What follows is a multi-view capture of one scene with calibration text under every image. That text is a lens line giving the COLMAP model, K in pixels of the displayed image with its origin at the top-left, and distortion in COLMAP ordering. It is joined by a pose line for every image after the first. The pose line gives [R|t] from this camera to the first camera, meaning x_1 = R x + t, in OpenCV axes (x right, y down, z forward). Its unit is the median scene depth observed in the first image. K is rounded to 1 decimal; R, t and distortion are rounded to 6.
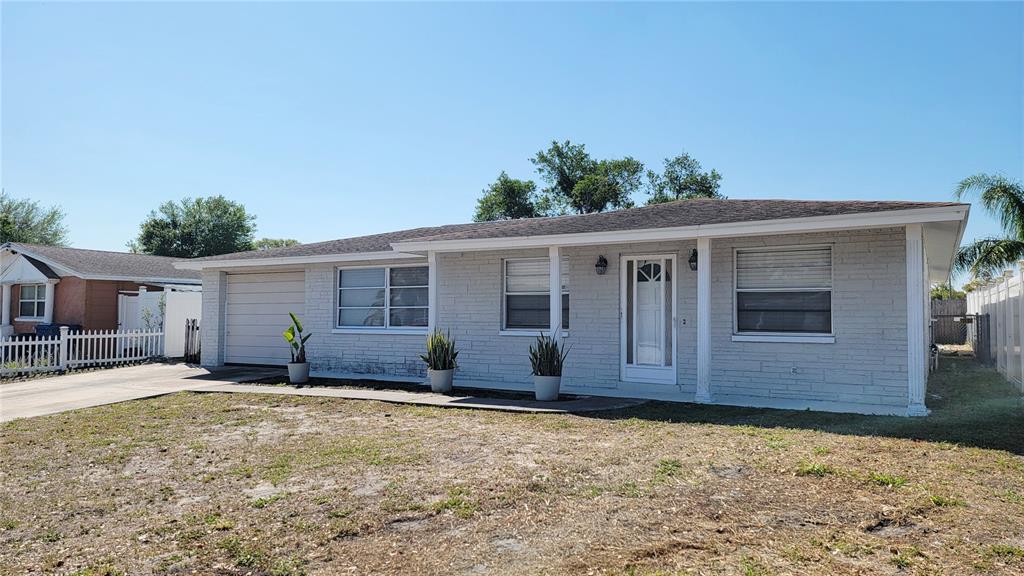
lens RADIAL K [[724.8, 0, 512.0], [0, 724.8, 288.0], [0, 0, 1]] dist [0.057815, -0.090719]
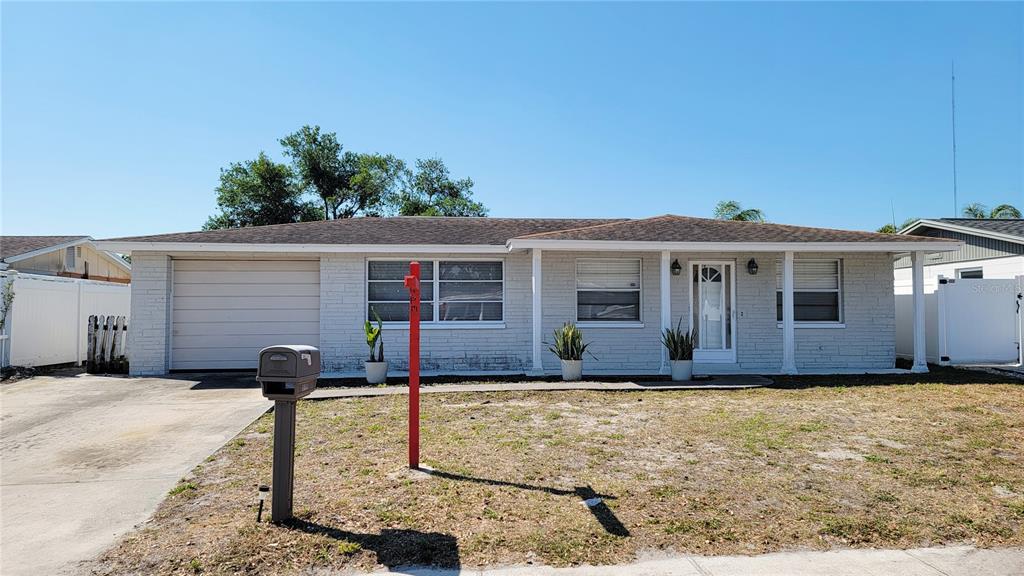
lens RADIAL K [[719.4, 0, 512.0], [0, 719.4, 288.0], [0, 0, 1]] dist [0.070183, 0.000534]
pose [[0.804548, 0.012711, 0.593752, -0.783549], [-0.019664, 0.999793, 0.005242, 0.001464], [-0.593562, -0.015893, 0.804631, 0.187300]]
